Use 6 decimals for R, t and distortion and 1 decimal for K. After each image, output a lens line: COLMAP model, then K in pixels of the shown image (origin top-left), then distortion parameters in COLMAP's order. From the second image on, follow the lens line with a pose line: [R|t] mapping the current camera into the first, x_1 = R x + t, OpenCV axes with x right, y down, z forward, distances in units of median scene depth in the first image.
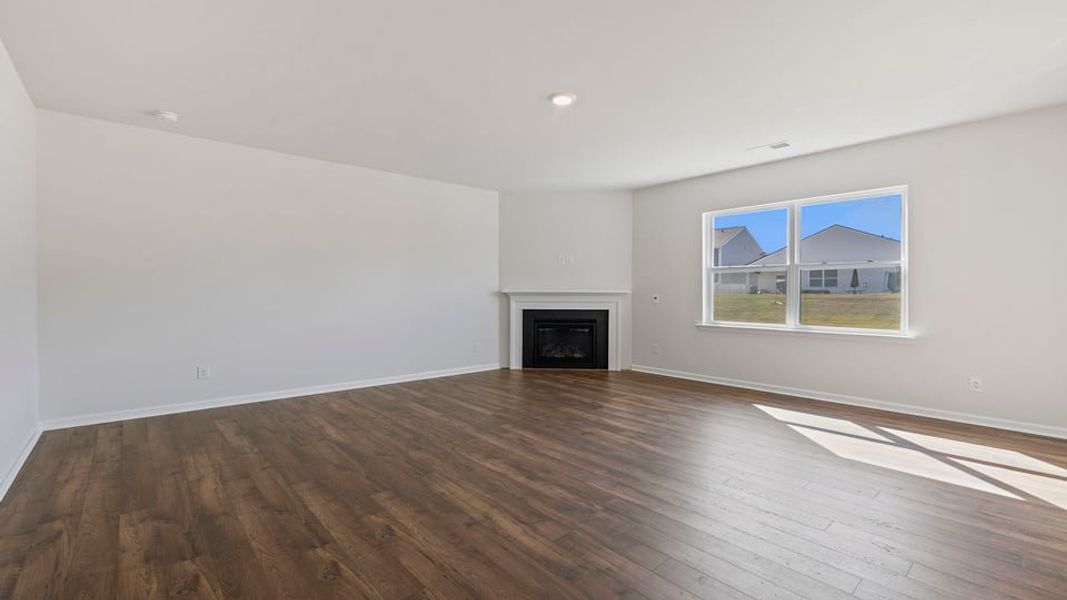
lens RADIAL K [[449.1, 0, 528.1], [0, 449.1, 292.7], [0, 0, 1]] dist [-0.003949, 0.000438]
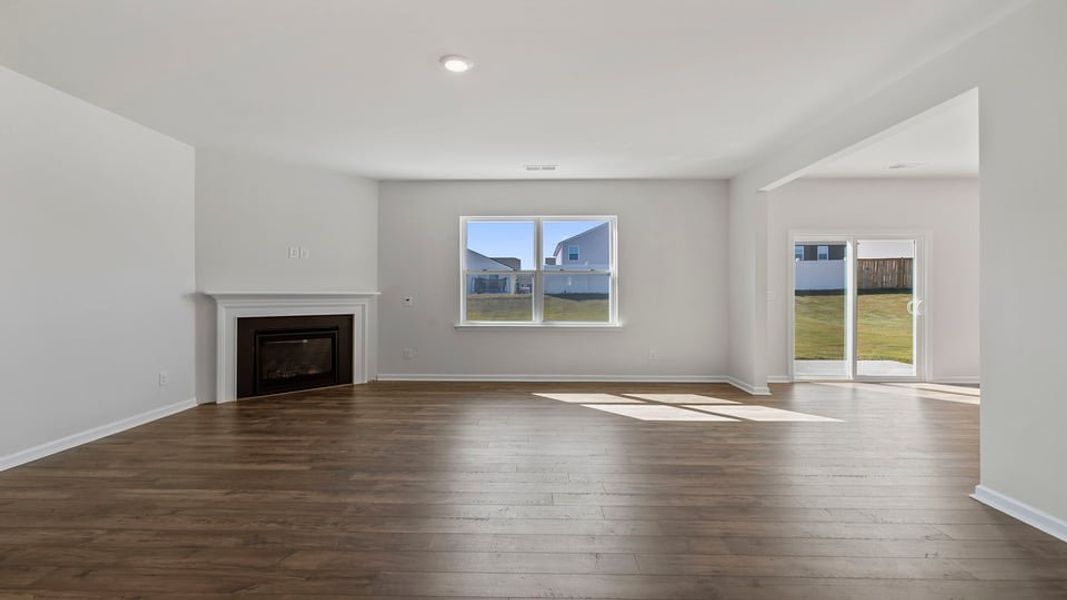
lens RADIAL K [[449.1, 0, 525.4], [0, 449.1, 292.7], [0, 0, 1]] dist [-0.003949, 0.000438]
pose [[0.679887, -0.001035, 0.733316, -0.241487], [0.001658, 0.999999, -0.000126, -0.002888], [-0.733315, 0.001301, 0.679888, 0.177706]]
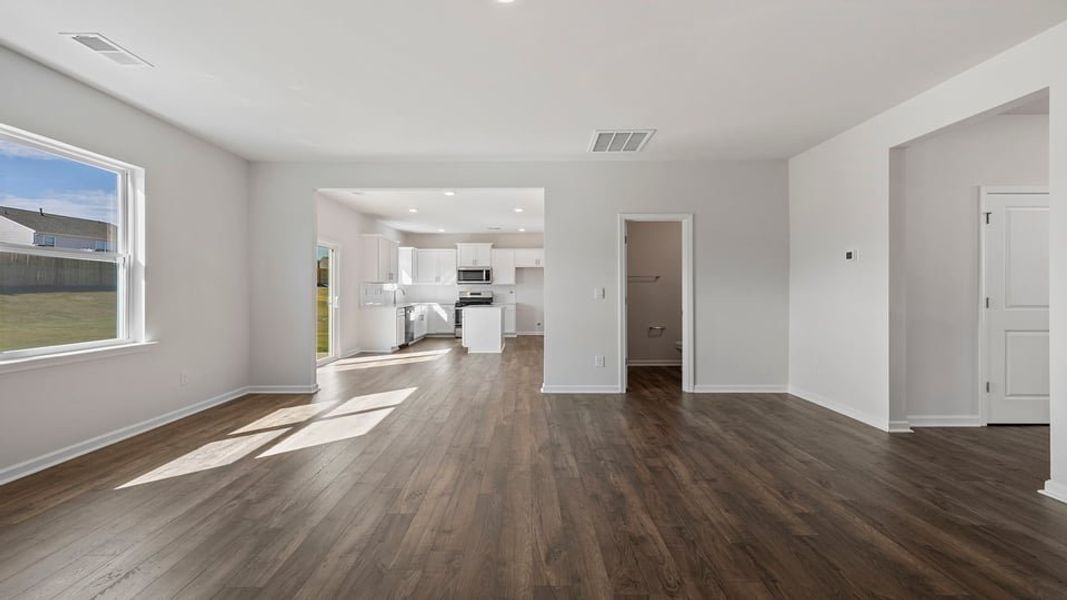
lens RADIAL K [[470.4, 0, 520.6], [0, 470.4, 288.0], [0, 0, 1]] dist [0.007333, -0.000142]
pose [[-0.745256, 0.003192, 0.666771, -0.205920], [0.001564, 0.999994, -0.003039, -0.002968], [-0.666777, -0.001221, -0.745256, 0.792305]]
